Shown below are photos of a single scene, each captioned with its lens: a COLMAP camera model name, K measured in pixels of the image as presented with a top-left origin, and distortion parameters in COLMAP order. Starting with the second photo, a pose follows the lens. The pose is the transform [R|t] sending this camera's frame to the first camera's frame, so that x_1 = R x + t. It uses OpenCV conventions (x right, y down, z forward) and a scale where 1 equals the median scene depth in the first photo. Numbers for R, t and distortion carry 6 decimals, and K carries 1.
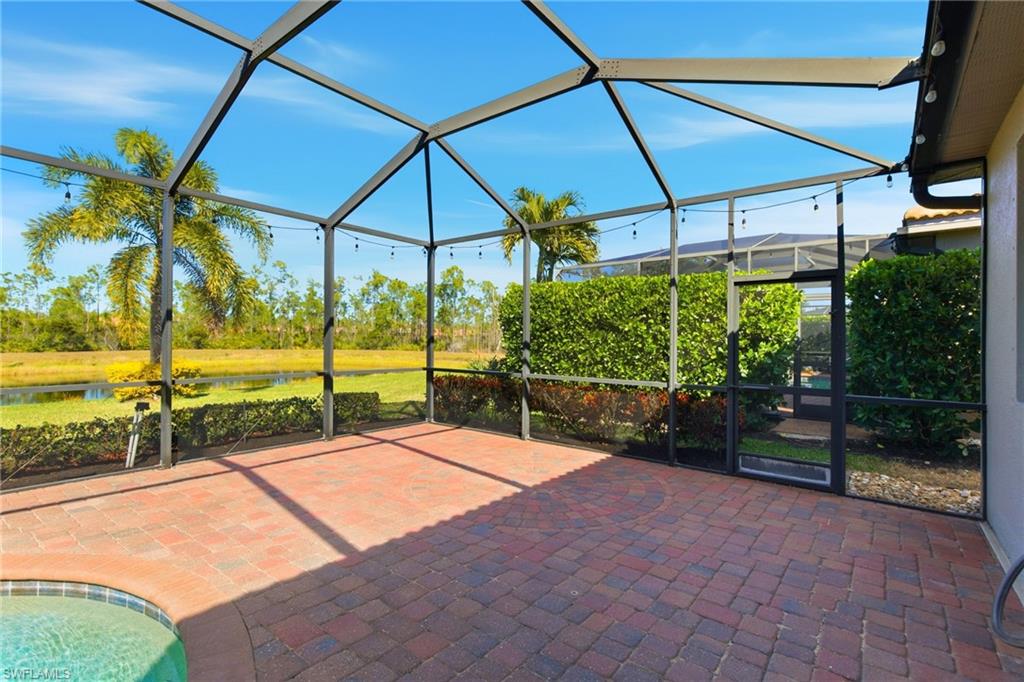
lens RADIAL K [[477.0, 0, 512.0], [0, 477.0, 341.0], [0, 0, 1]] dist [0.002894, 0.000437]
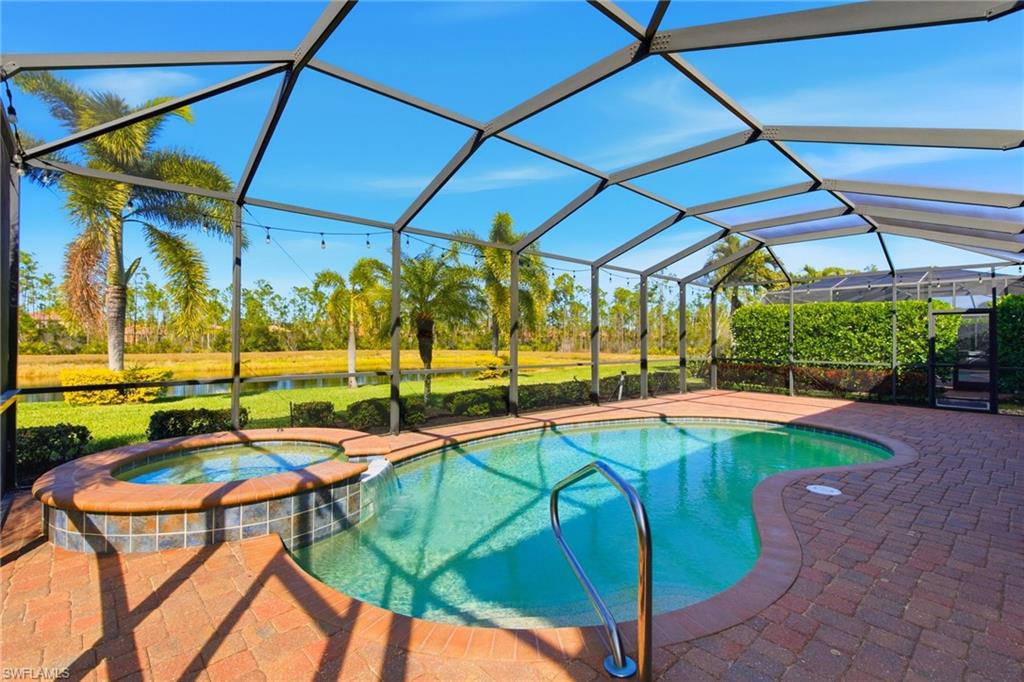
lens RADIAL K [[472.3, 0, 510.6], [0, 472.3, 338.2], [0, 0, 1]] dist [0.001053, 0.000359]
pose [[0.986194, -0.004509, -0.165533, -0.590742], [0.003143, 0.999959, -0.008512, -0.002596], [0.165565, 0.007874, 0.986167, -0.779581]]
